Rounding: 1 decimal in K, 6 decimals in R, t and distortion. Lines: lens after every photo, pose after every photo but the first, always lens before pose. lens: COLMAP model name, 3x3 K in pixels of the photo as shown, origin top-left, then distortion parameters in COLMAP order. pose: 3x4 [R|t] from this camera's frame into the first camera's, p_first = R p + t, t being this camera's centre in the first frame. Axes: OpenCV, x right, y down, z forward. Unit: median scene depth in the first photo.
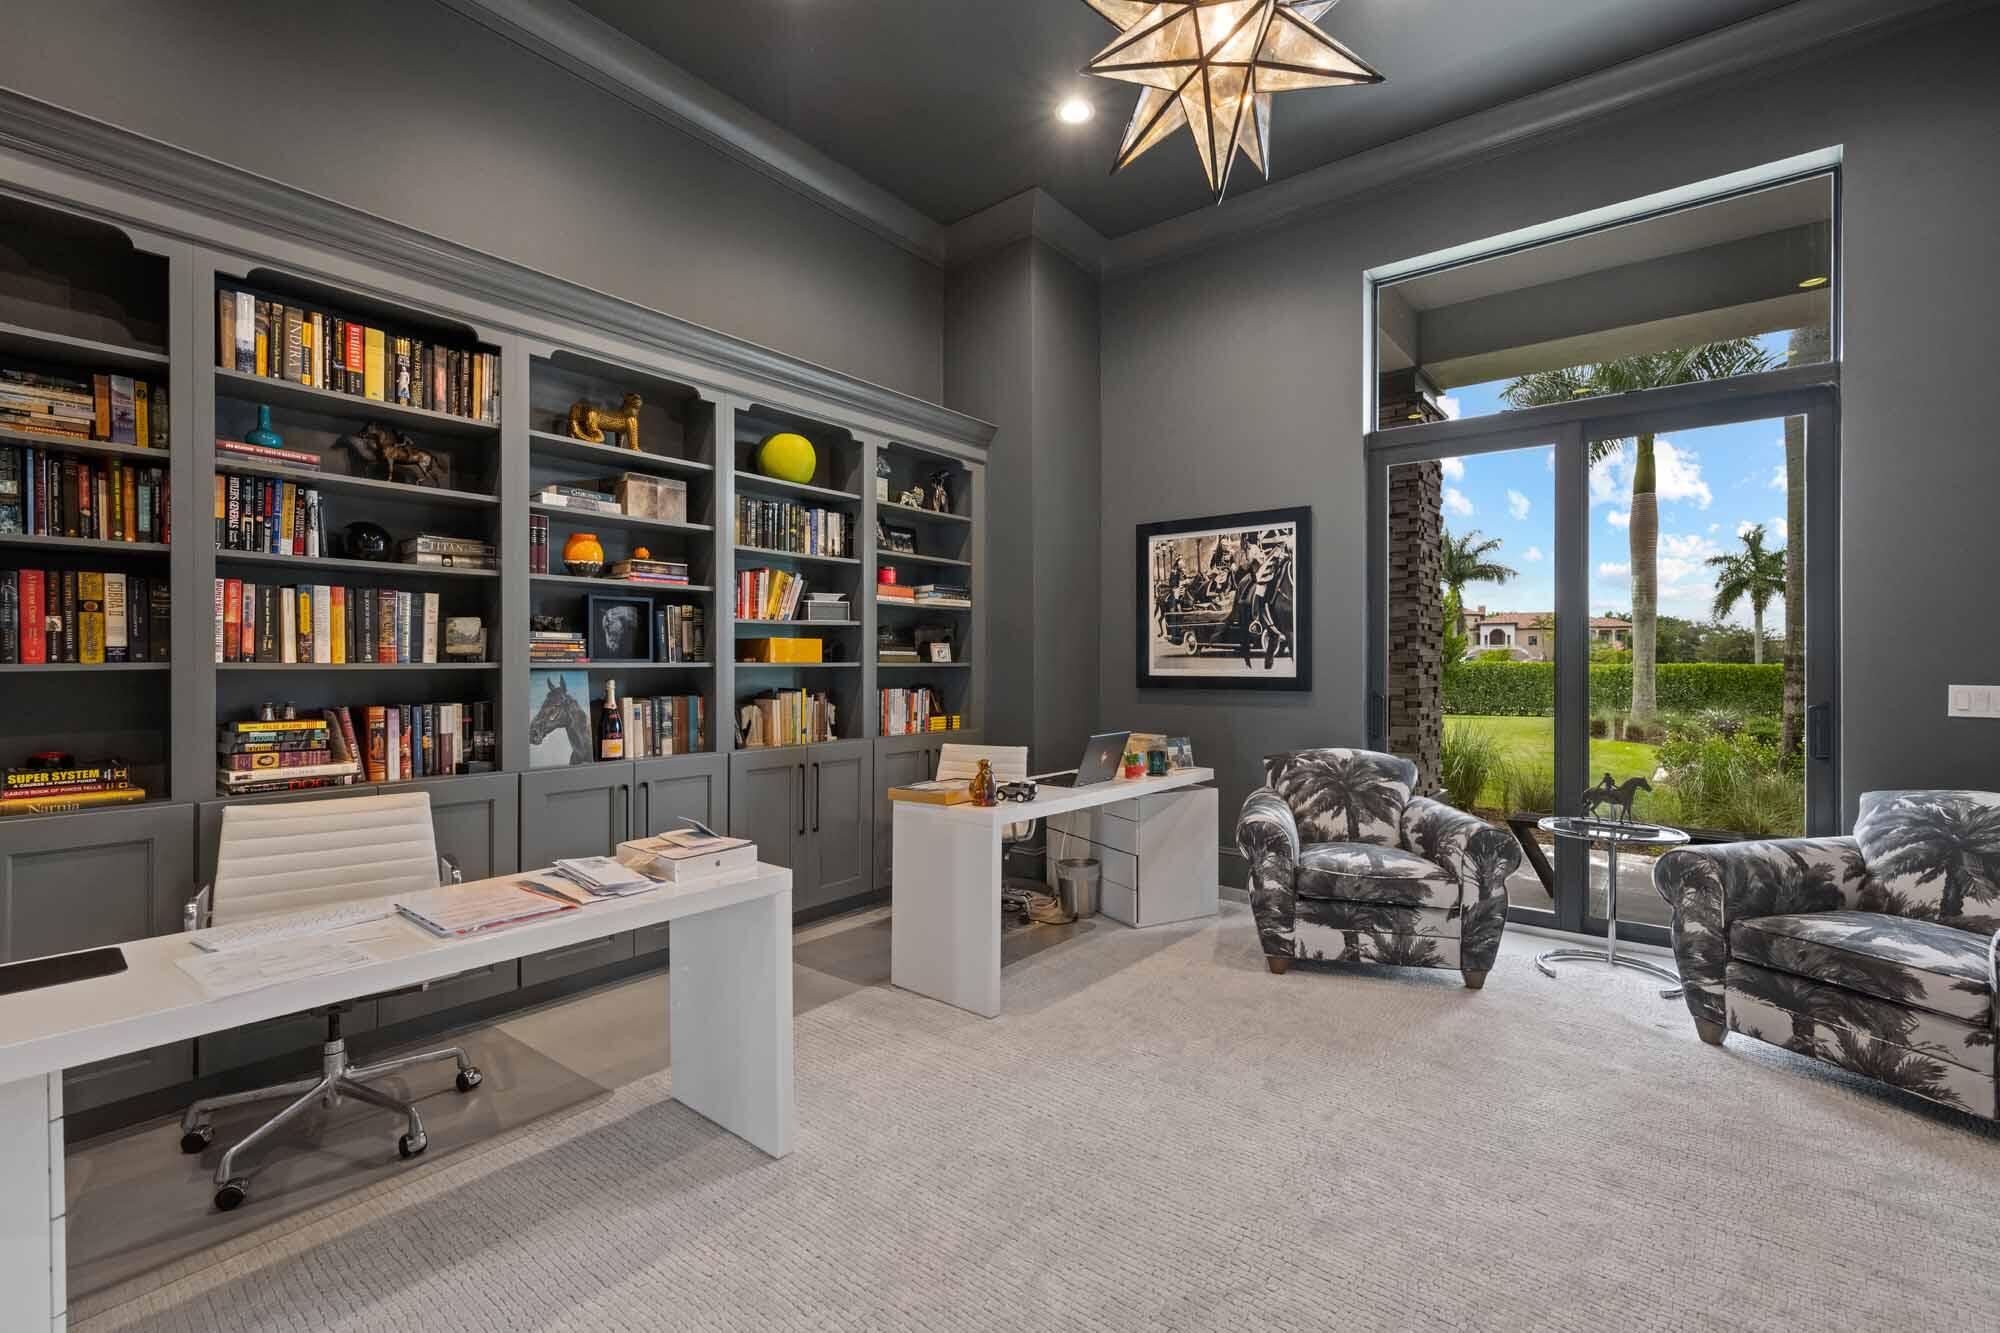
lens RADIAL K [[865.4, 0, 1001.8], [0, 865.4, 663.8], [0, 0, 1]] dist [0.003112, -0.000321]
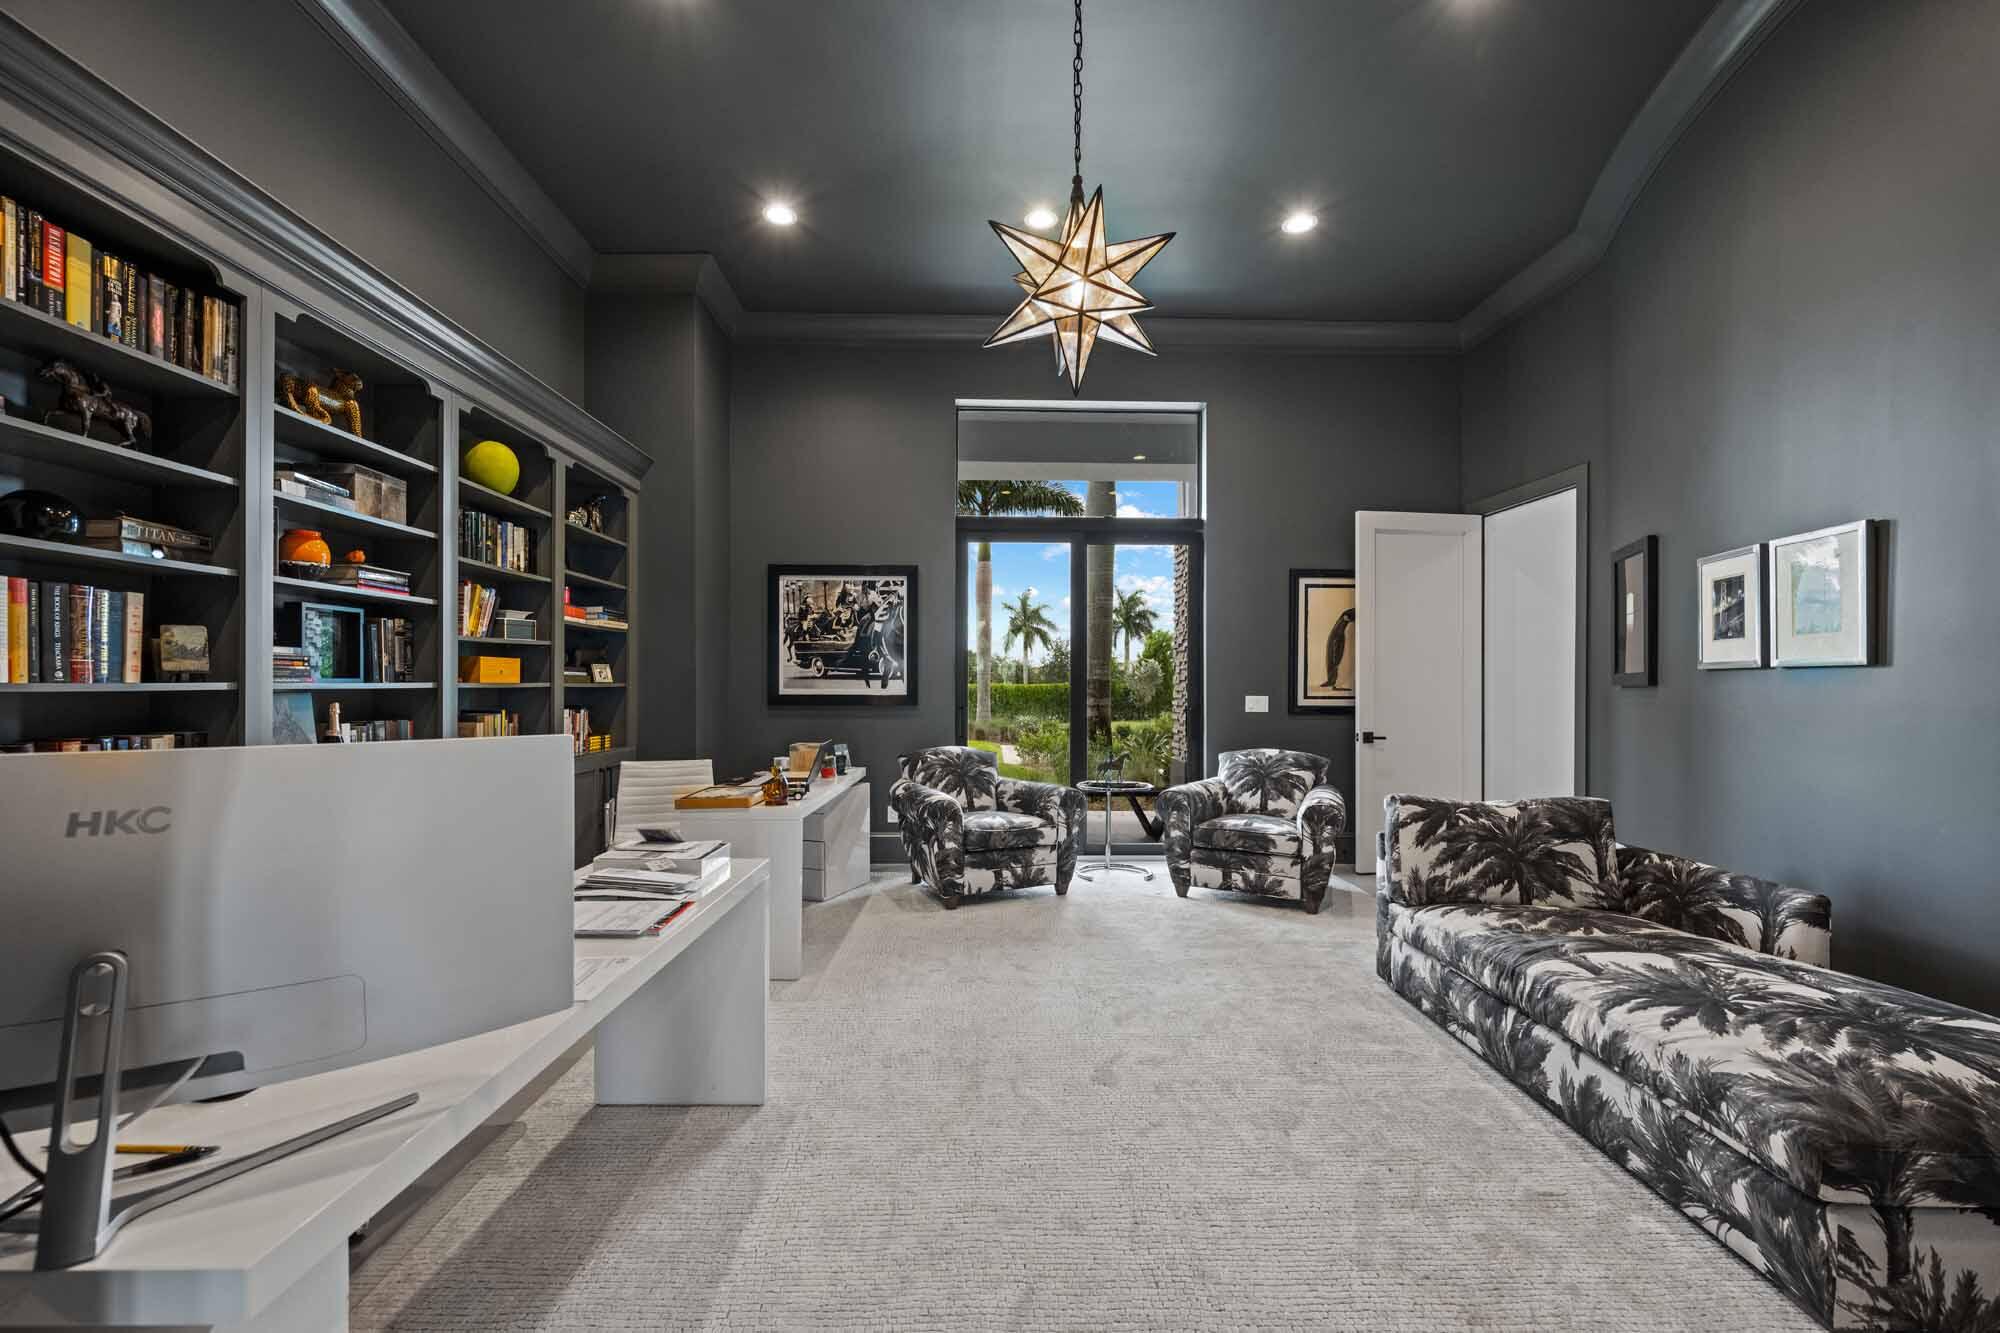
lens RADIAL K [[793.2, 0, 997.2], [0, 793.2, 681.0], [0, 0, 1]] dist [0.002484, 0.000194]
pose [[0.776028, 0.003546, 0.630689, -0.430304], [-0.001365, 0.999991, -0.003943, -0.000891], [-0.630697, 0.002199, 0.776026, -0.026187]]
